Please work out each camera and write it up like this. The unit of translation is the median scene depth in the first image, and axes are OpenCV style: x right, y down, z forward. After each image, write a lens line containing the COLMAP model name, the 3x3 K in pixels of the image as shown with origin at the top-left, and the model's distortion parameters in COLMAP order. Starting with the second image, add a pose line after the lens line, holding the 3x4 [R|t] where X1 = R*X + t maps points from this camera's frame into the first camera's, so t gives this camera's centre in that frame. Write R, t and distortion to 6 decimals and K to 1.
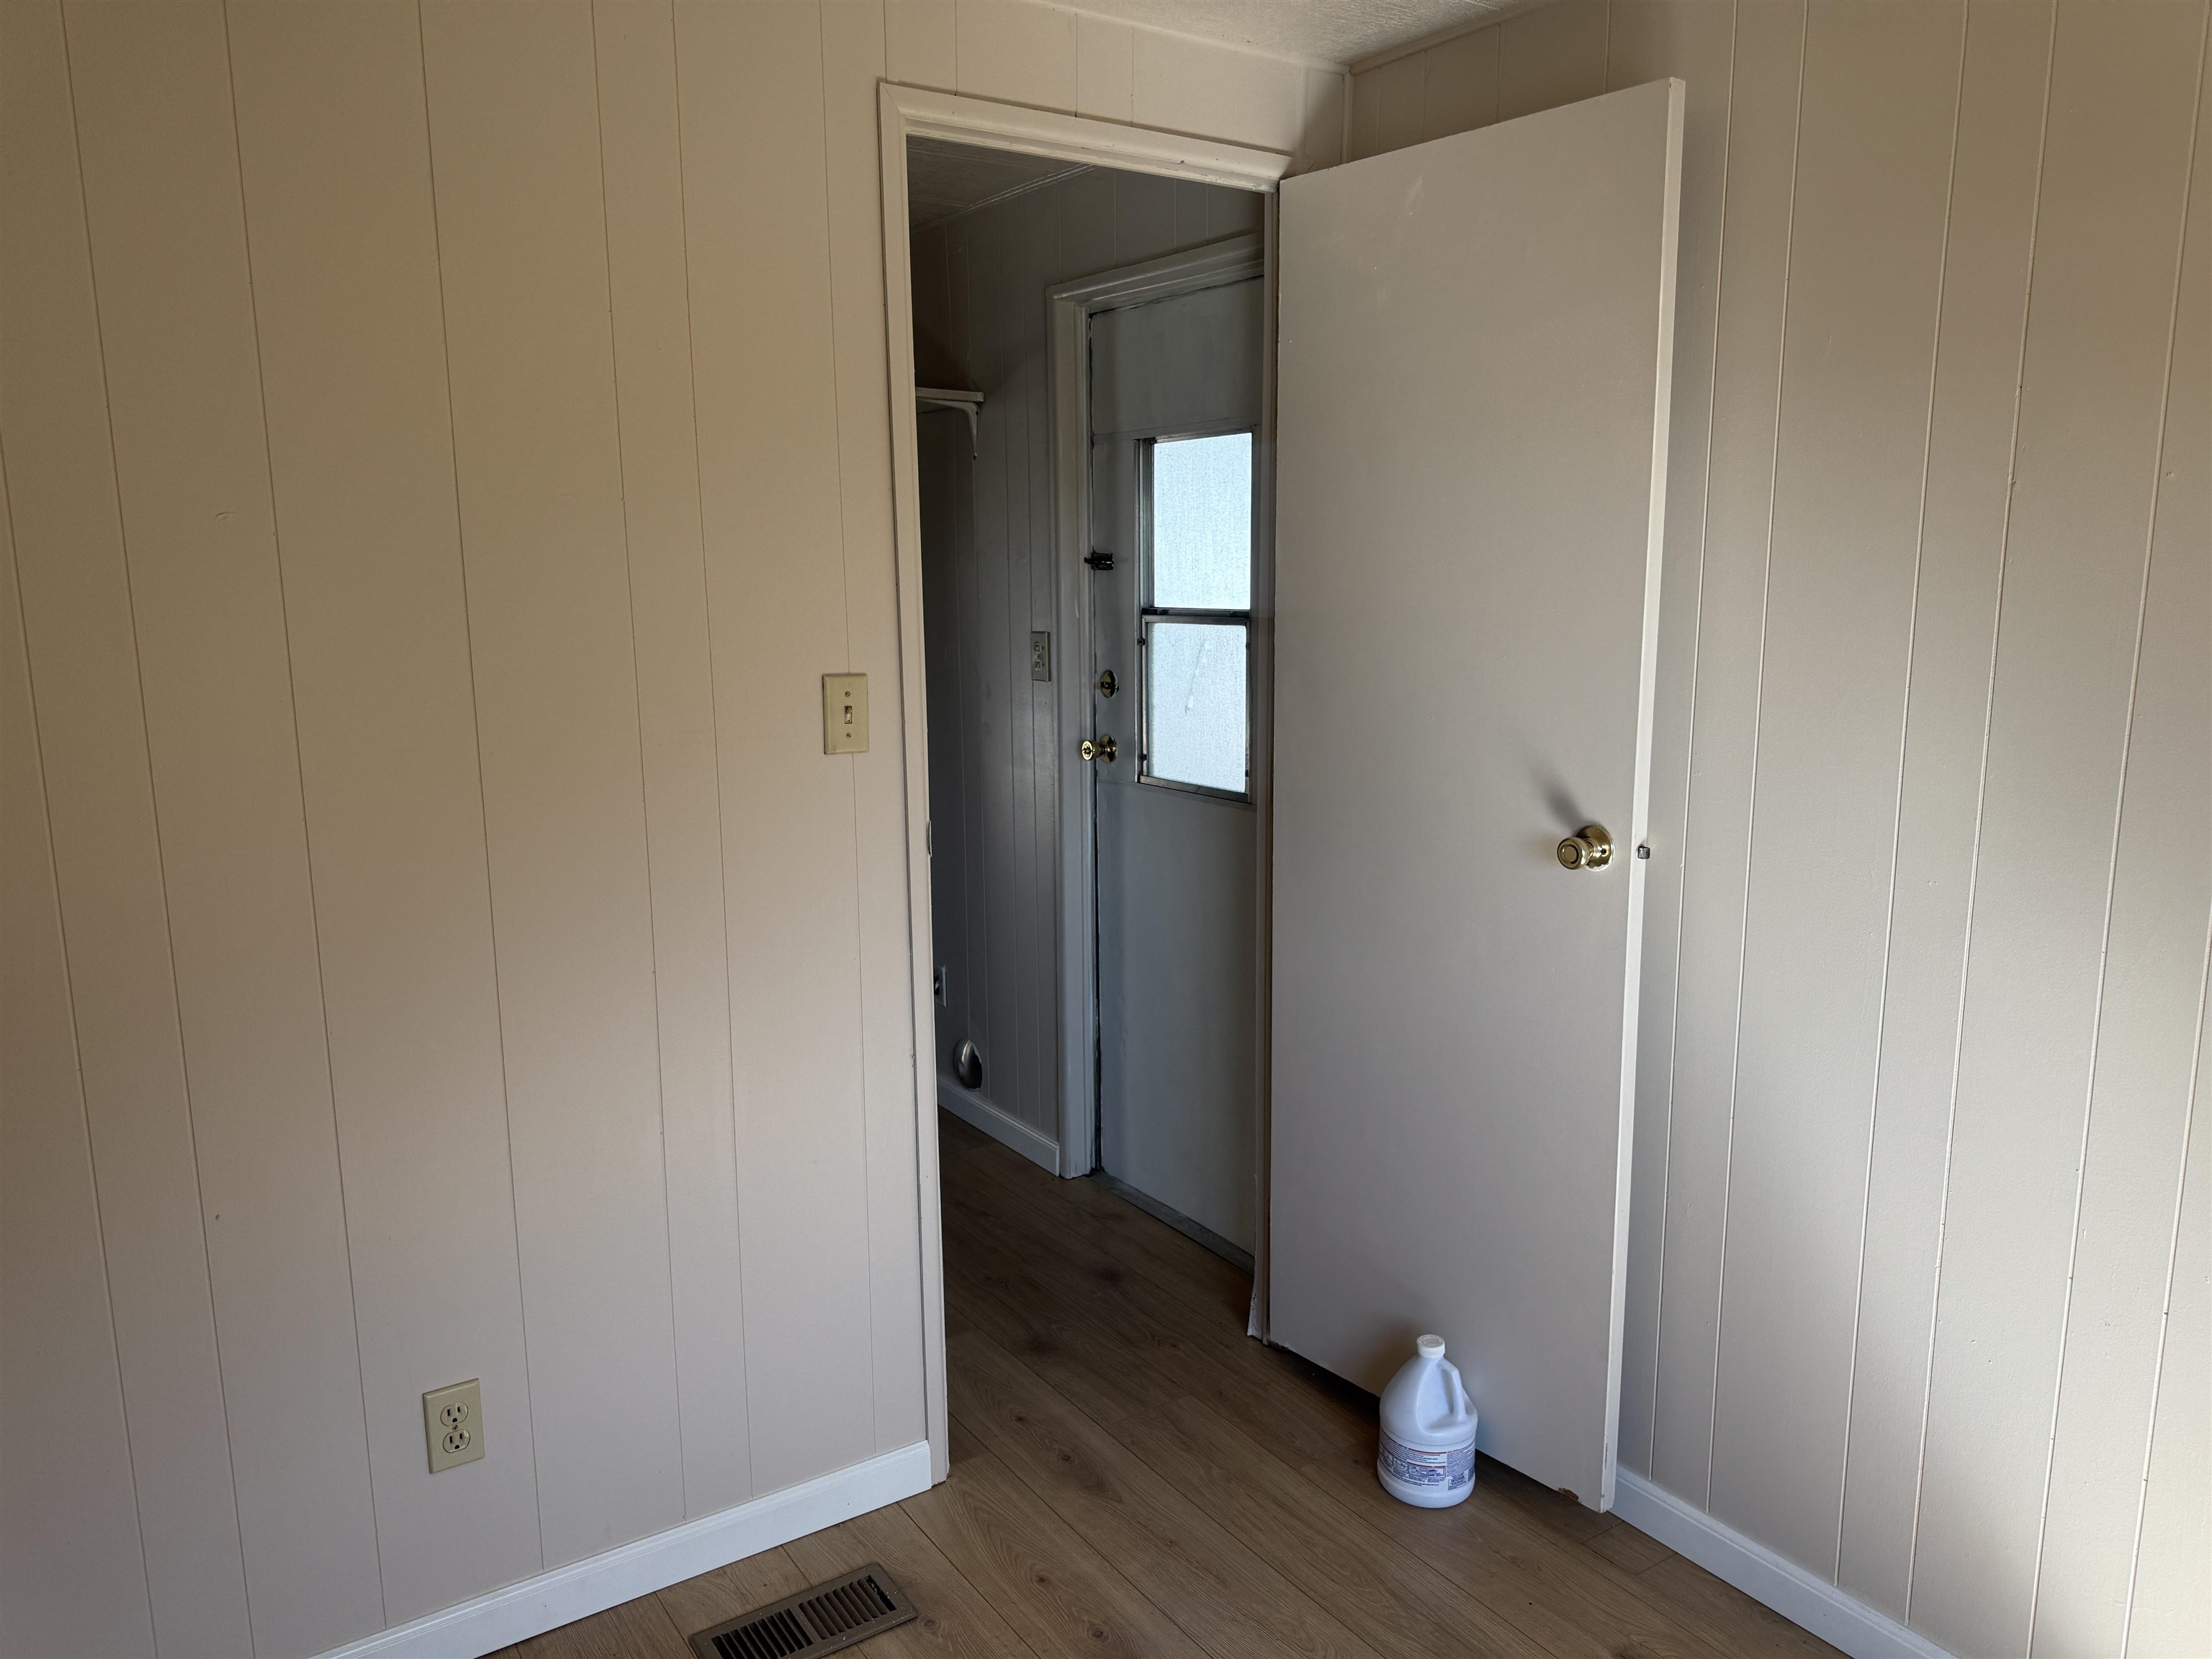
lens RADIAL K [[1556.3, 0, 1105.3], [0, 1556.3, 830.9], [0, 0, 1]] dist [0.004742, -0.002417]
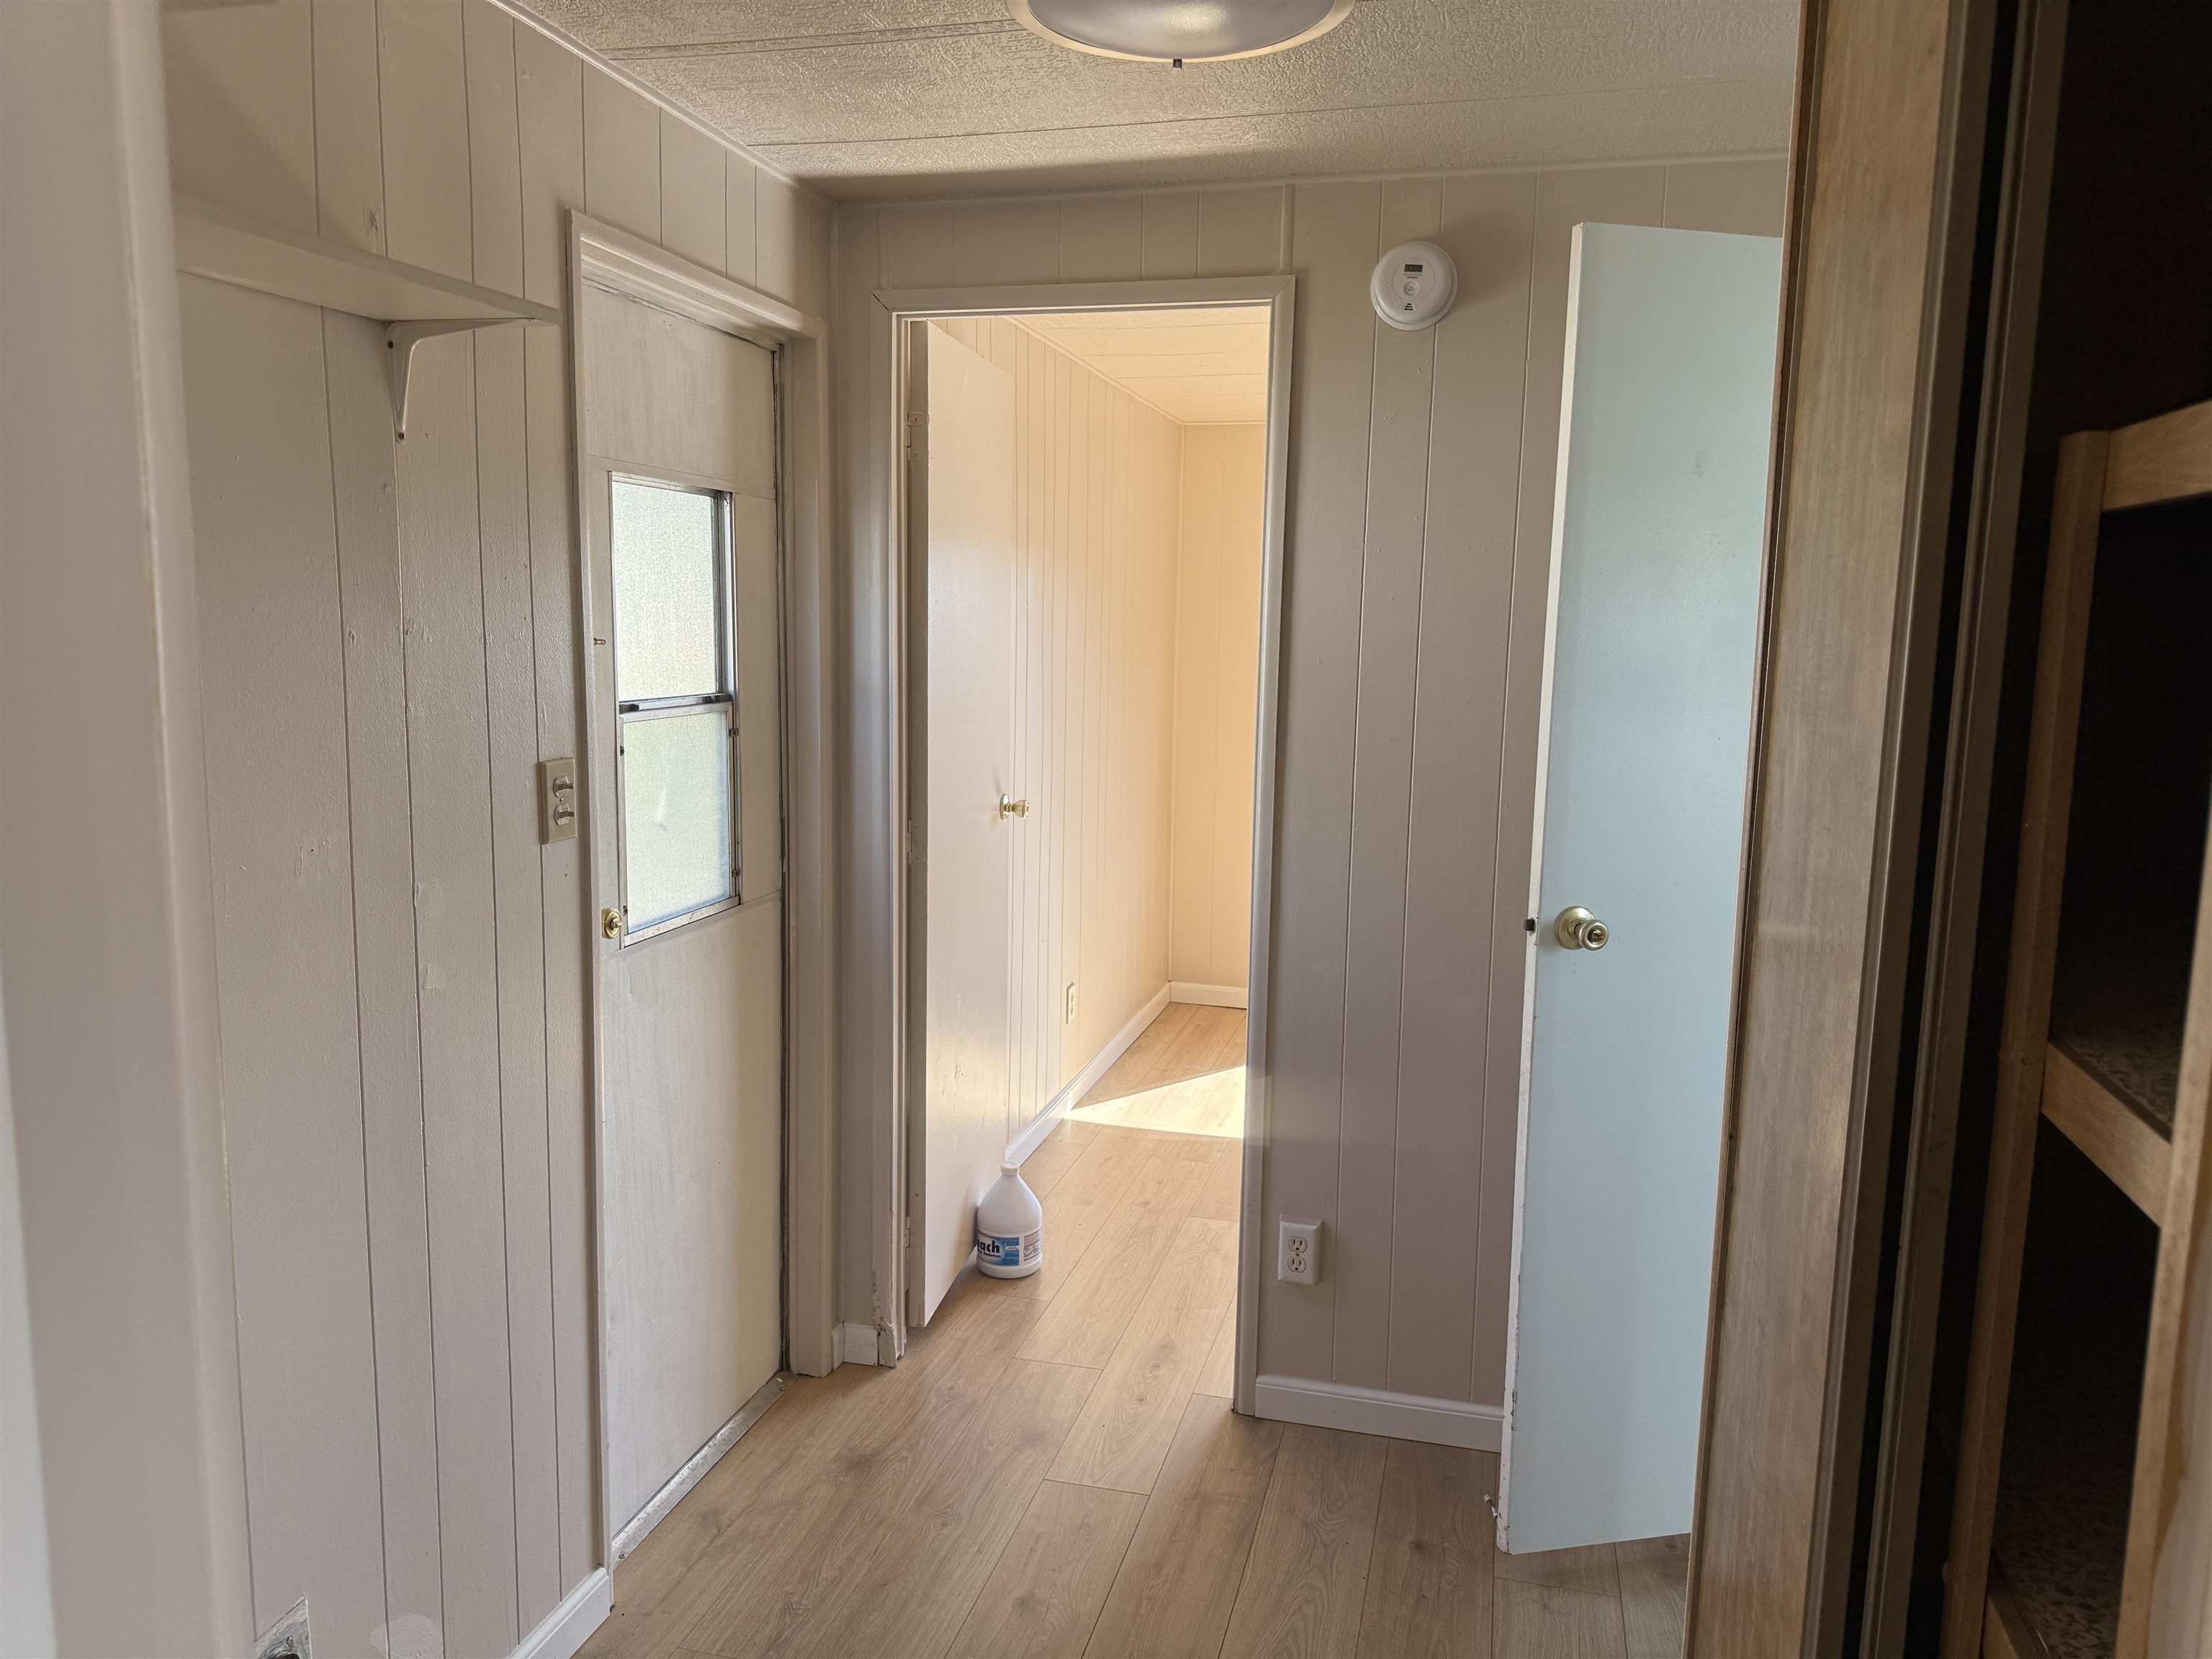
lens RADIAL K [[1556.3, 0, 1105.6], [0, 1556.3, 830.8], [0, 0, 1]] dist [0.004742, -0.002417]
pose [[-0.657726, -0.096310, 0.747075, -0.718877], [0.129616, 0.962528, 0.238199, -0.246194], [-0.742022, 0.253502, -0.620596, 1.387579]]
